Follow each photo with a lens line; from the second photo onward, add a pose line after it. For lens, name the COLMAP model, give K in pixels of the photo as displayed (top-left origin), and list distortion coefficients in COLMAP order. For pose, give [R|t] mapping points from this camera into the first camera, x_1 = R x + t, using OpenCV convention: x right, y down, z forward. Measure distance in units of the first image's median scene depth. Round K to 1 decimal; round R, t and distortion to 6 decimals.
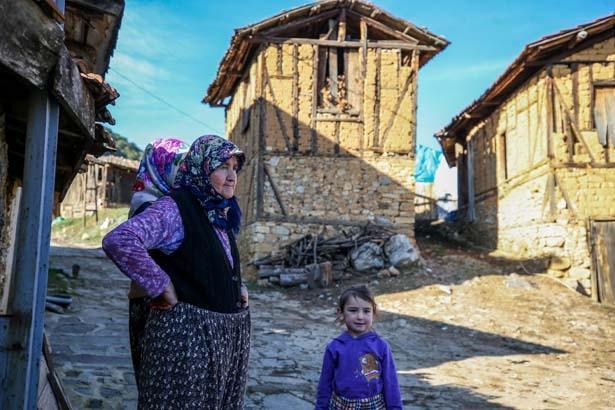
lens RADIAL K [[552.9, 0, 321.9], [0, 552.9, 200.2], [0, 0, 1]] dist [0.038732, 0.034293]
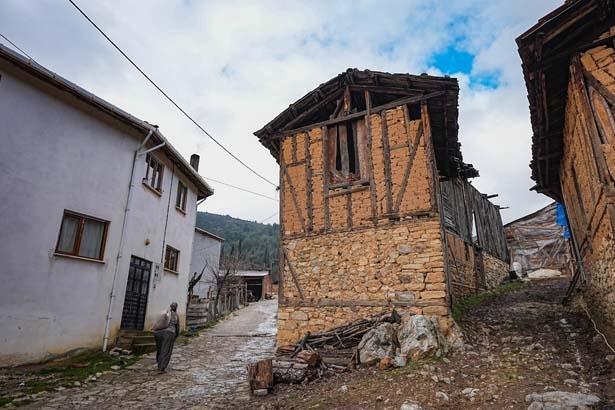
lens RADIAL K [[390.2, 0, 307.7], [0, 390.2, 203.9], [0, 0, 1]] dist [-0.034047, 0.024469]
pose [[0.840295, -0.188928, -0.508144, 0.311587], [0.093633, 0.973803, -0.207222, 0.007080], [0.533982, 0.126548, 0.835972, 0.411325]]
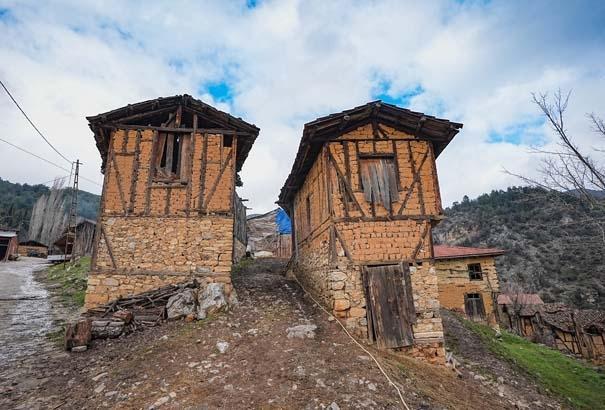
lens RADIAL K [[305.8, 0, 289.2], [0, 305.8, 189.7], [0, 0, 1]] dist [-0.049768, 0.009314]
pose [[0.993936, -0.012475, 0.109253, 0.223824], [0.031256, 0.984614, -0.171925, -0.015144], [-0.105428, 0.174297, 0.979033, 0.314735]]
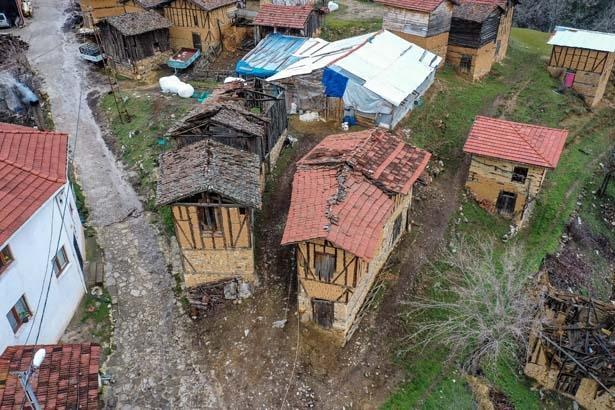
lens RADIAL K [[513.2, 0, 306.2], [0, 513.2, 203.9], [0, 0, 1]] dist [0.061225, -0.023045]
pose [[0.992468, 0.028116, -0.119236, 0.622959], [0.056572, 0.758127, 0.649648, -1.516707], [0.108662, -0.651501, 0.750826, -0.358580]]
